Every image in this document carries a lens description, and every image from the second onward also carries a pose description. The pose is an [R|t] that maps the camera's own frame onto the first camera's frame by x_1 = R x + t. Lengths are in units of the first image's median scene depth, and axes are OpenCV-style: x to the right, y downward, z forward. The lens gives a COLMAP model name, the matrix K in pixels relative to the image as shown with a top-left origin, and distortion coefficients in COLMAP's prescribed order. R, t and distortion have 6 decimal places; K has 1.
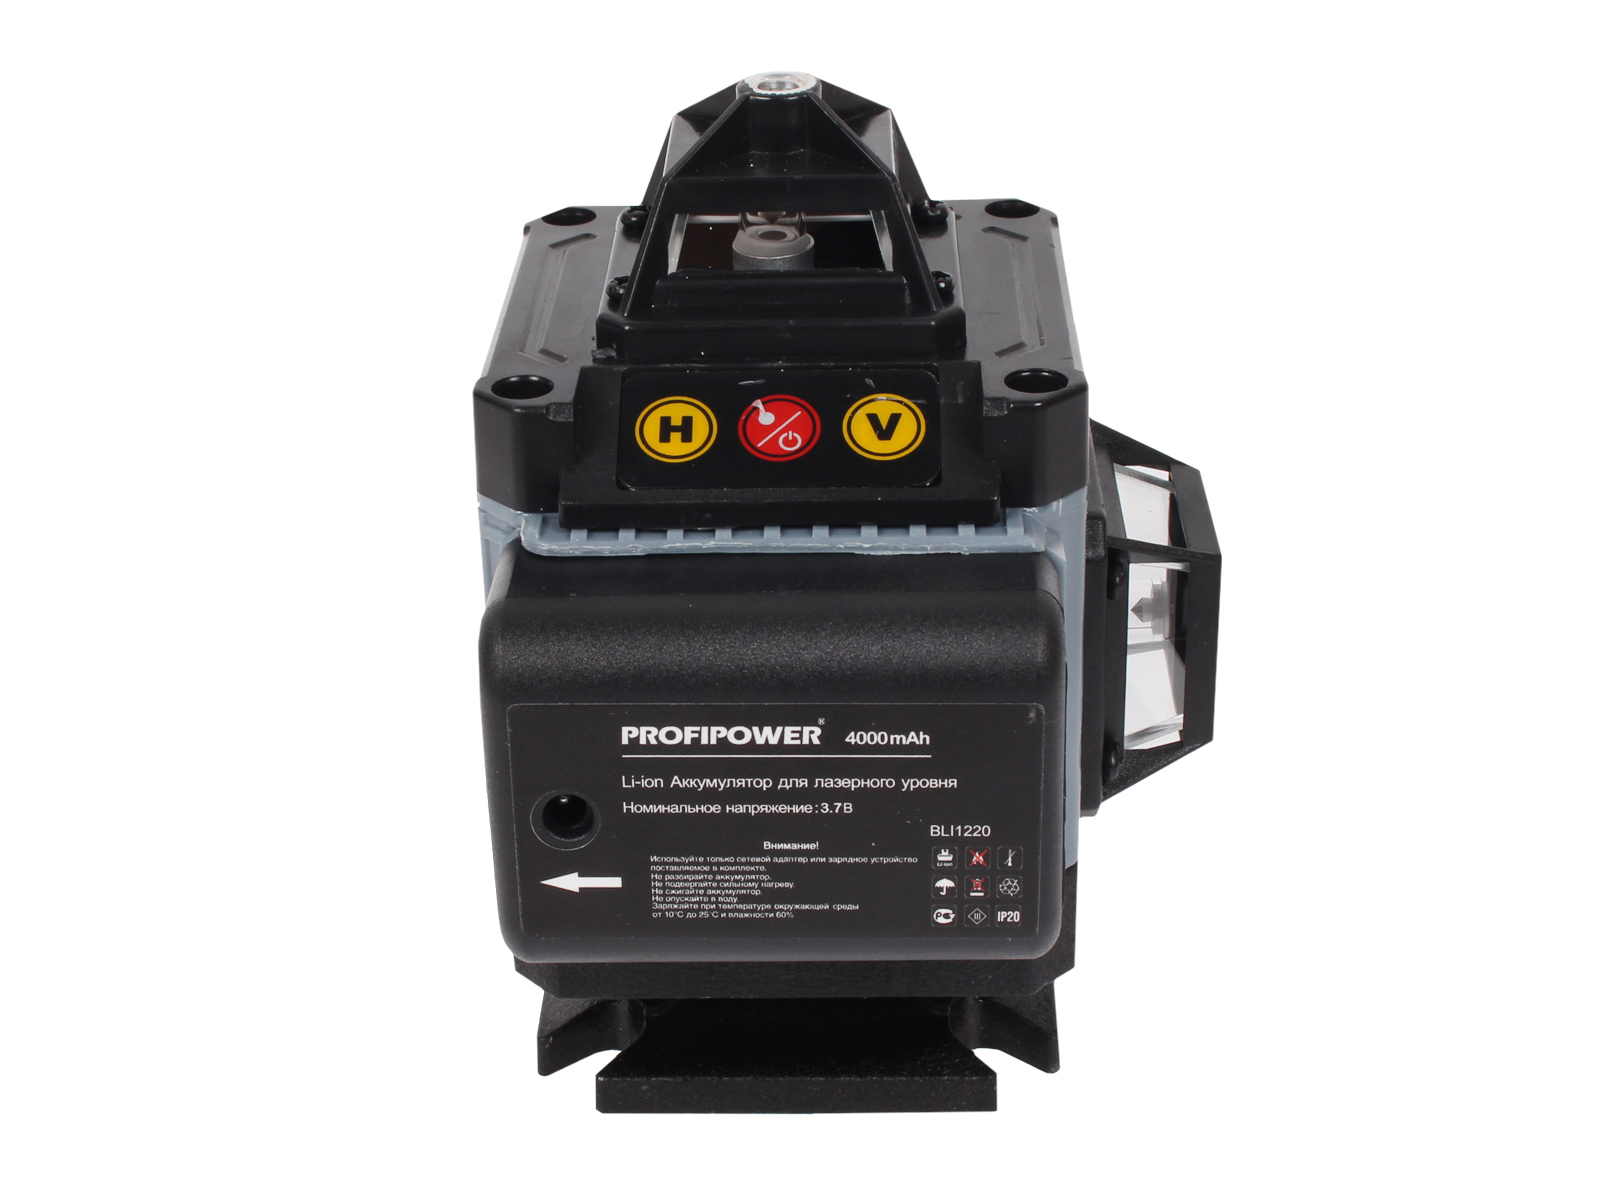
lens RADIAL K [[2936.0, 0, 799.3], [0, 2936.0, 604.2], [0, 0, 1]] dist [-0.029751, 0.000000]
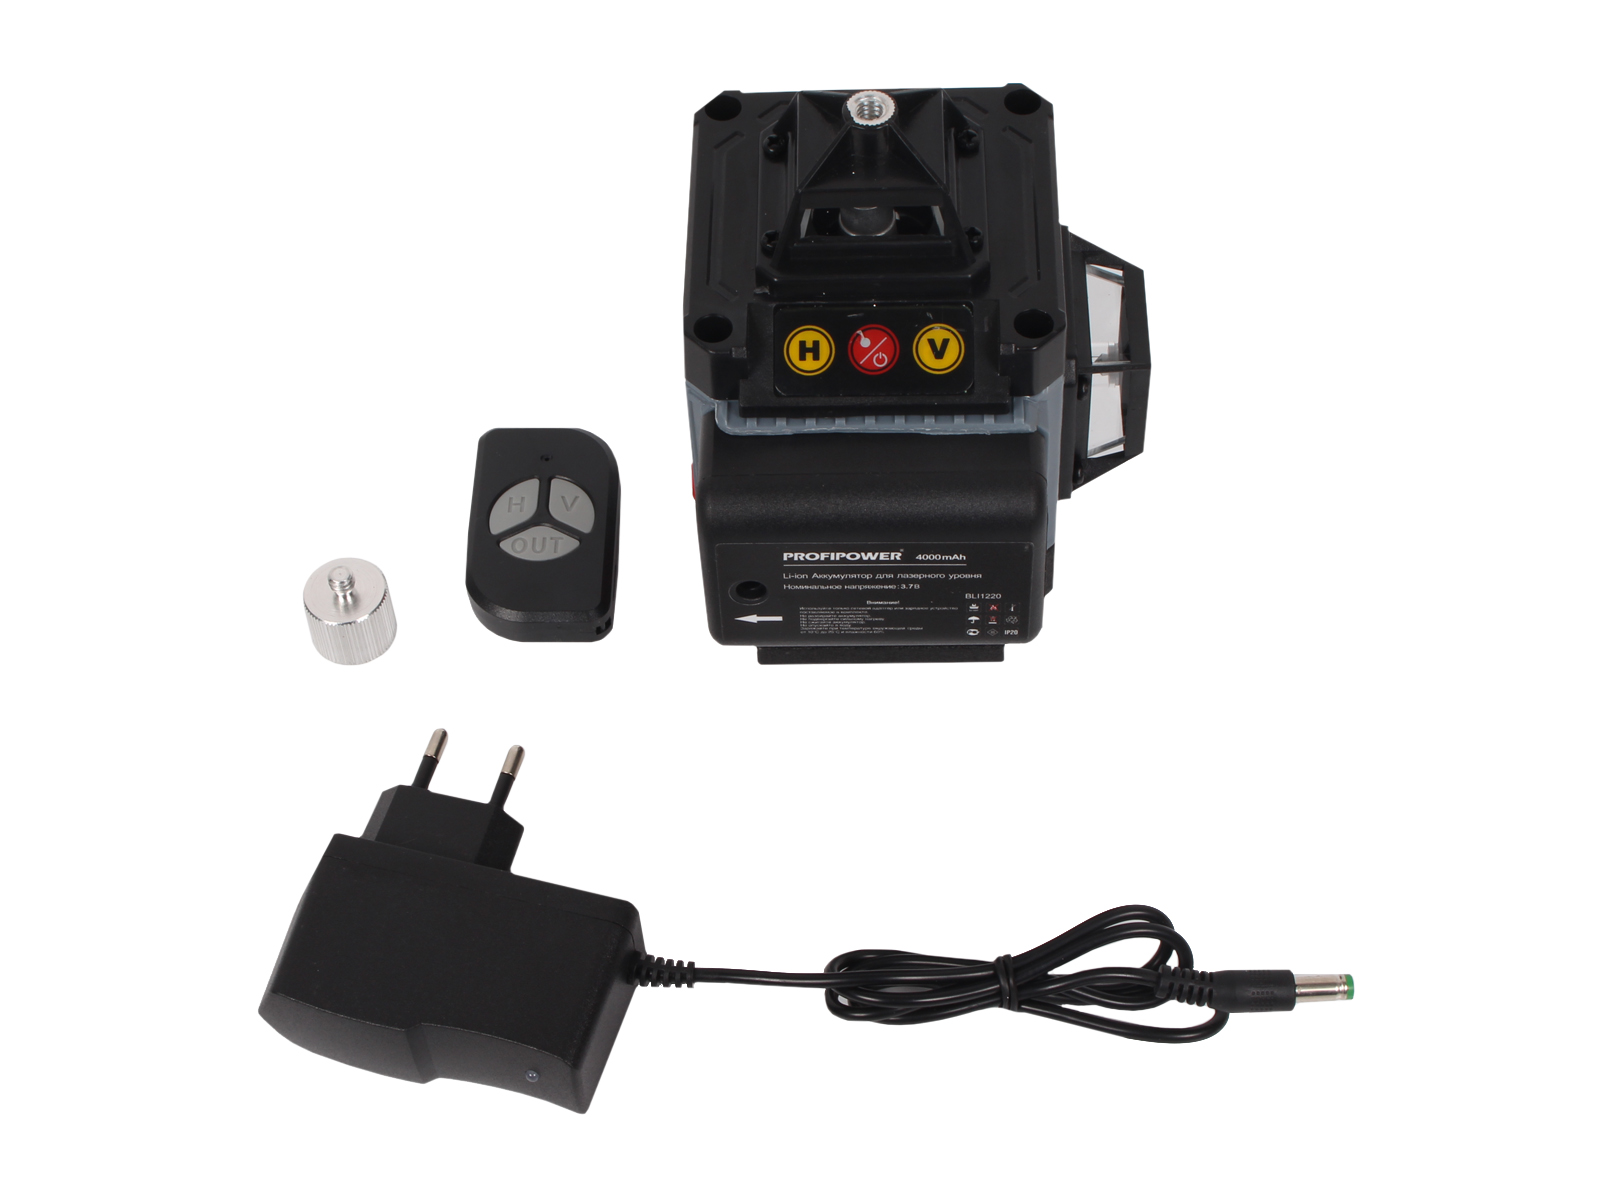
lens RADIAL K [[2875.1, 0, 800.8], [0, 2875.1, 598.7], [0, 0, 1]] dist [-0.066027, 0.000000]
pose [[0.999873, -0.013159, -0.008962, -0.034721], [0.015736, 0.902385, 0.430643, -0.622836], [0.002420, -0.430730, 0.902478, -0.485542]]
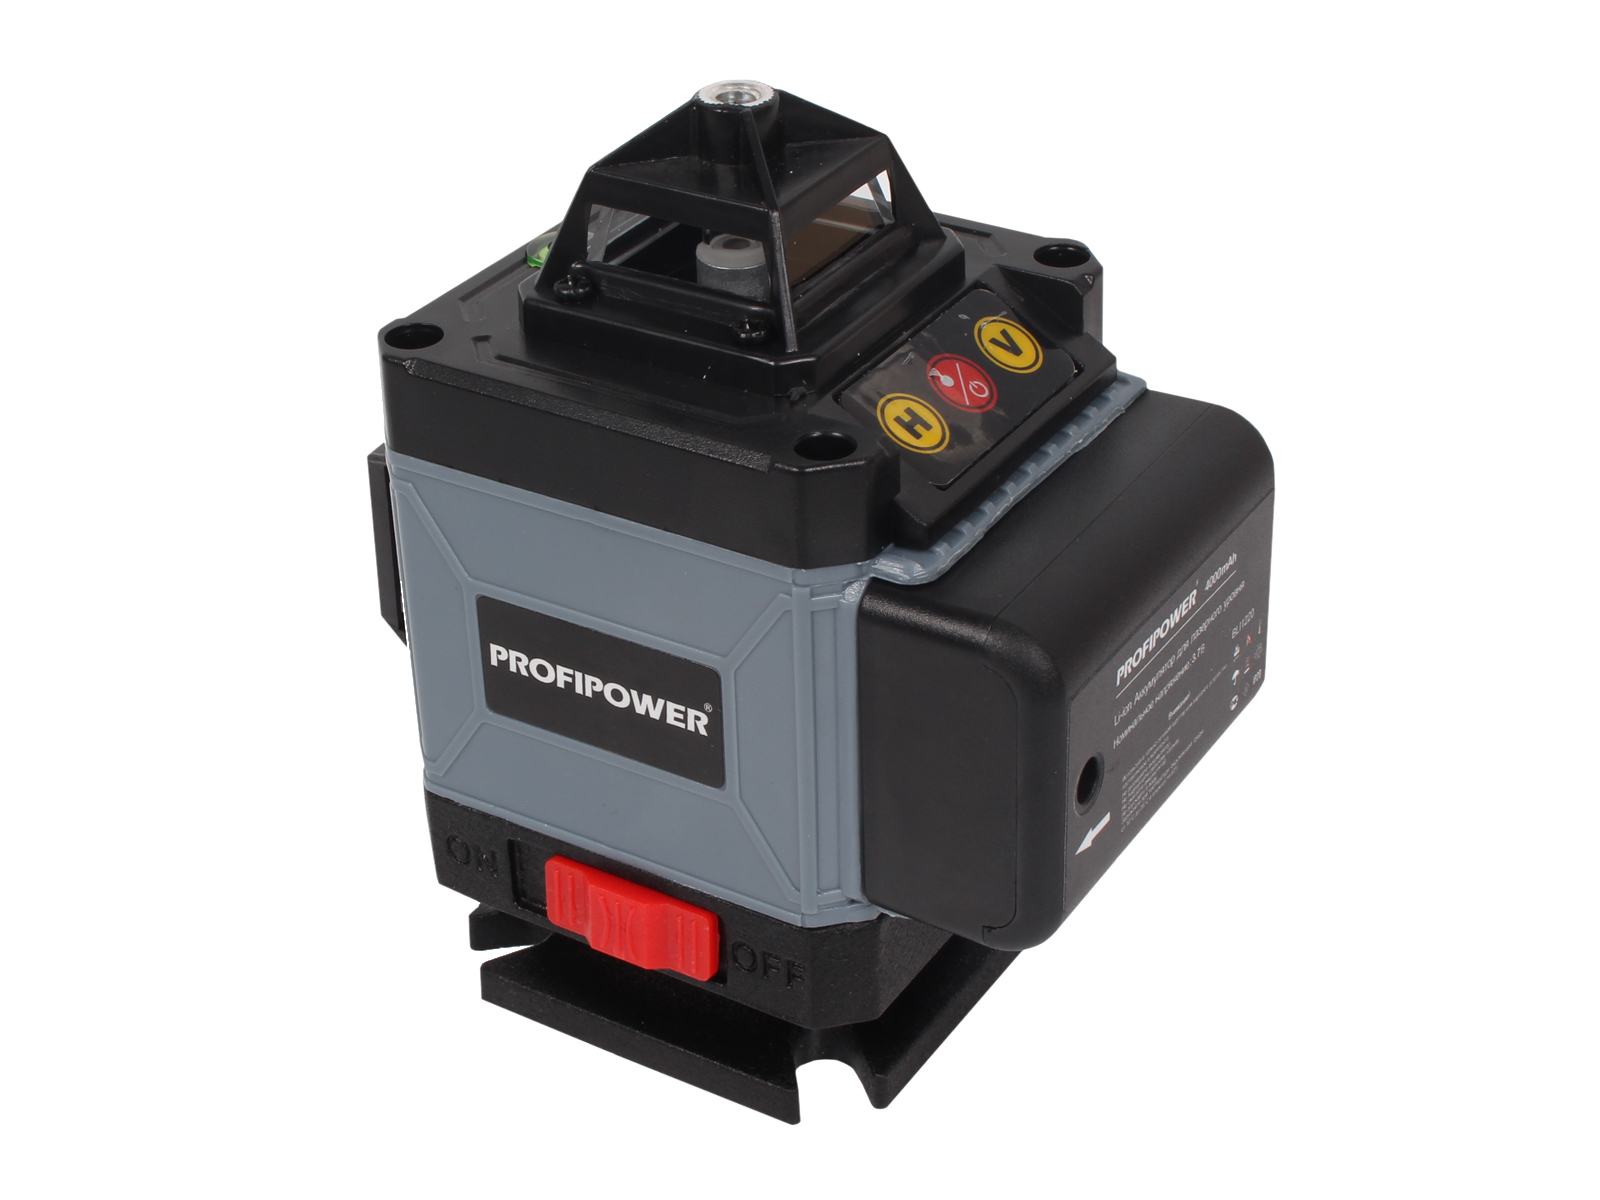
lens RADIAL K [[2936.0, 0, 802.6], [0, 2936.0, 603.4], [0, 0, 1]] dist [-0.029751, 0.000000]
pose [[0.503986, -0.441364, 0.742426, -0.861267], [0.403806, 0.880255, 0.249183, -0.278932], [-0.763504, 0.174211, 0.621862, 0.407970]]
